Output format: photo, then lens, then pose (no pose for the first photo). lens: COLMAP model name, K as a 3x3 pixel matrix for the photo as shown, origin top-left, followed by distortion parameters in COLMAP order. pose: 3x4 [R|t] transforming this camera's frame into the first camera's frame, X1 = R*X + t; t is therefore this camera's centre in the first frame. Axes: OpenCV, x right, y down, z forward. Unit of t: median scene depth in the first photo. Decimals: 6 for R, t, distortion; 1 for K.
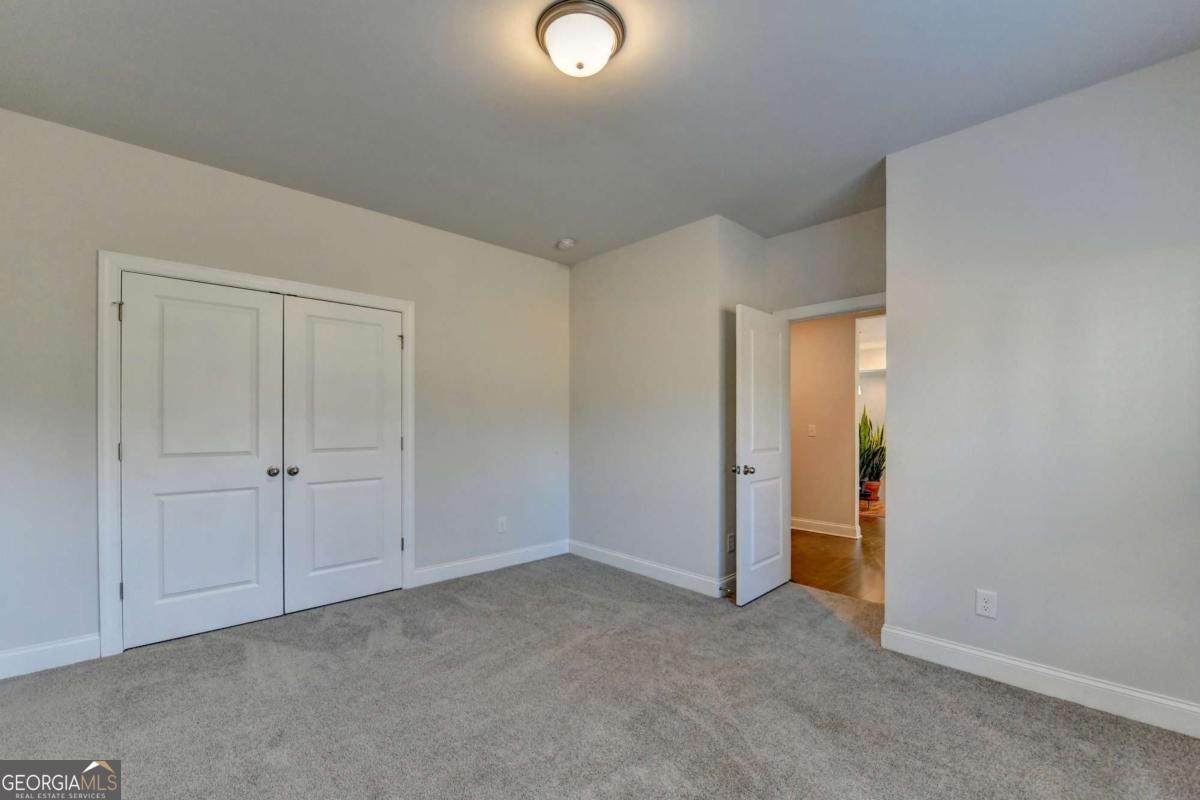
lens RADIAL K [[494.3, 0, 603.7], [0, 494.3, 432.3], [0, 0, 1]] dist [-0.015907, -0.001714]
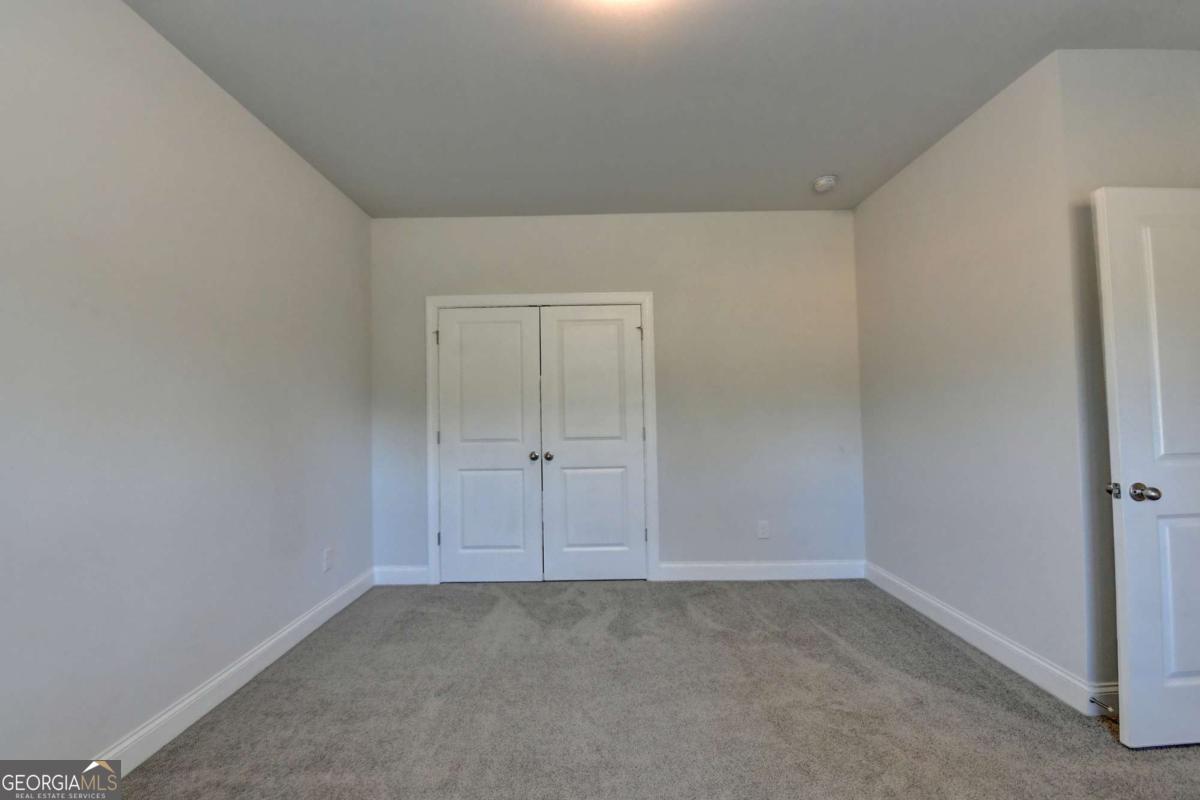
lens RADIAL K [[494.3, 0, 593.6], [0, 494.3, 400.8], [0, 0, 1]] dist [-0.015907, -0.001714]
pose [[0.717909, -0.032457, -0.695380, 0.234742], [0.005794, 0.999157, -0.040653, -0.003874], [0.696113, 0.025156, 0.717491, 0.220223]]
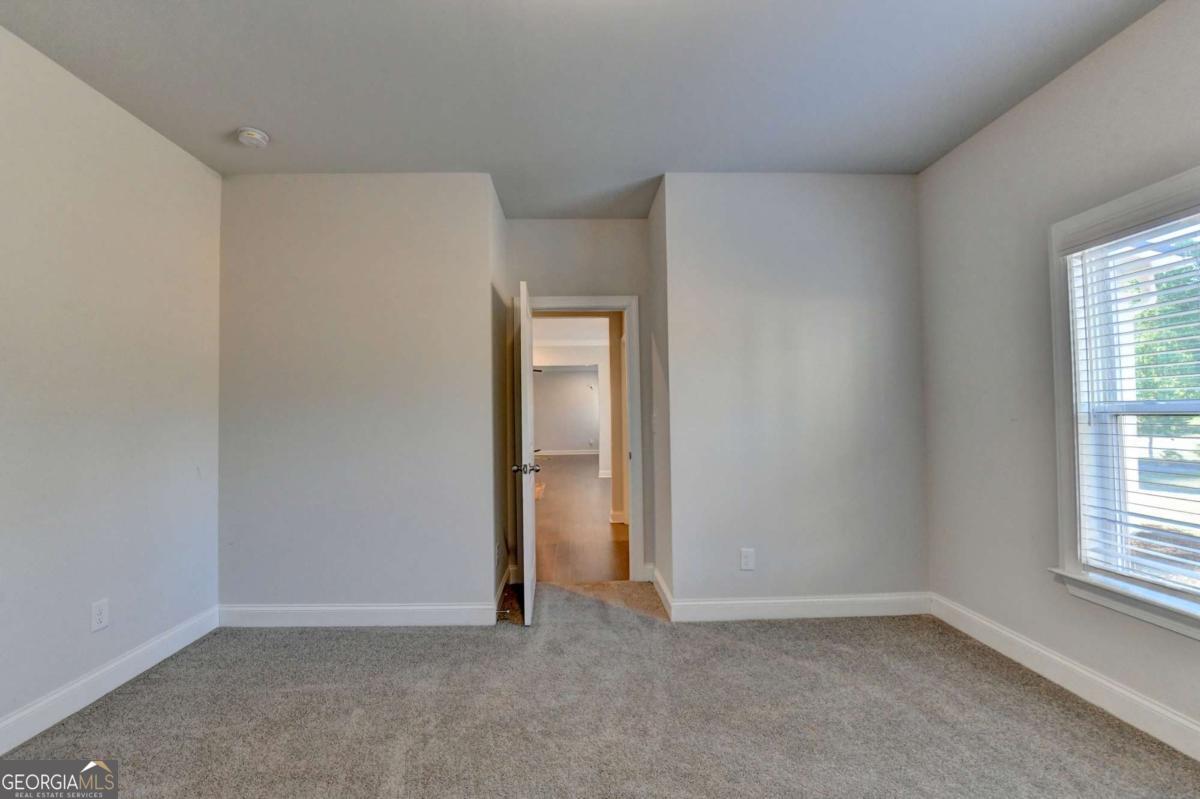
lens RADIAL K [[494.3, 0, 597.4], [0, 494.3, 397.1], [0, 0, 1]] dist [-0.015907, -0.001714]
pose [[0.673279, 0.007244, 0.739353, -0.290097], [0.025168, 0.999148, -0.032708, -0.019084], [-0.738960, 0.040630, 0.672523, 0.314457]]
